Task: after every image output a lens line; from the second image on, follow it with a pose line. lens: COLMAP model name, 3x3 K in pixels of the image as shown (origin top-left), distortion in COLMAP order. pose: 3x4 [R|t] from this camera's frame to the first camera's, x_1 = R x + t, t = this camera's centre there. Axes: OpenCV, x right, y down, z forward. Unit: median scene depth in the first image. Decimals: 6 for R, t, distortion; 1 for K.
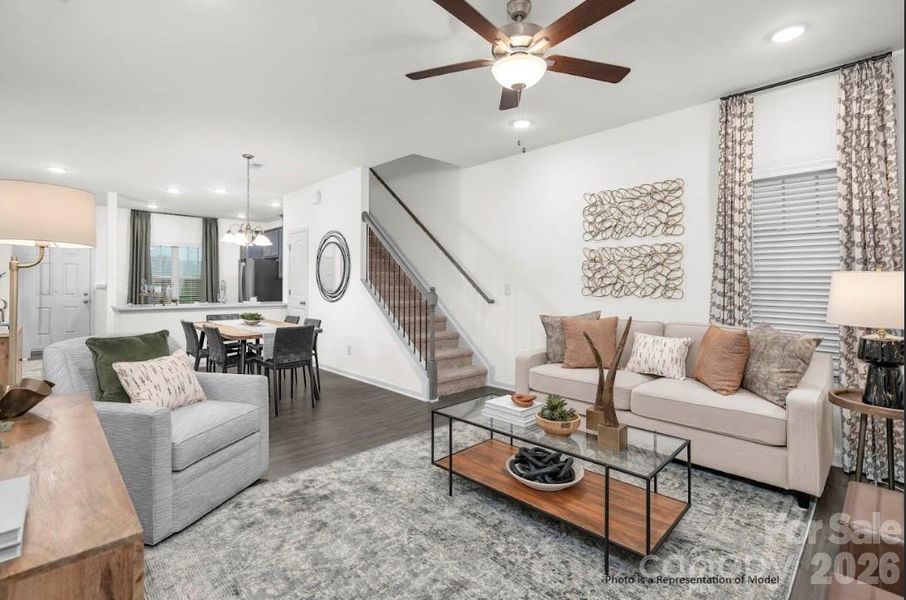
lens RADIAL K [[418.8, 0, 445.5], [0, 418.8, 288.5], [0, 0, 1]] dist [0.002443, 0.000239]
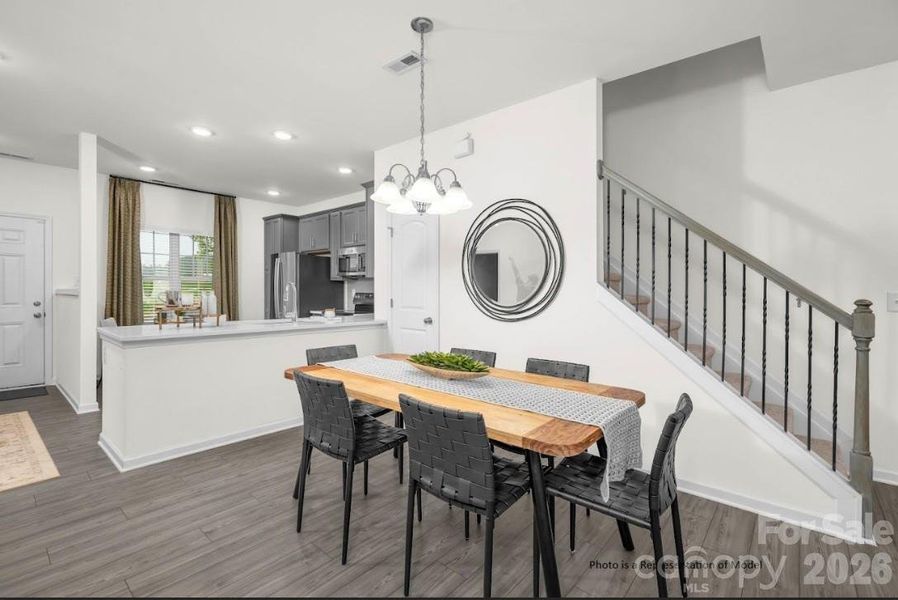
lens RADIAL K [[407.1, 0, 443.6], [0, 407.1, 298.5], [0, 0, 1]] dist [-0.002447, -0.000073]
pose [[0.995204, 0.004260, 0.097726, -0.305801], [-0.005265, 0.999936, 0.010027, -0.003755], [-0.097677, -0.010494, 0.995163, 0.329389]]
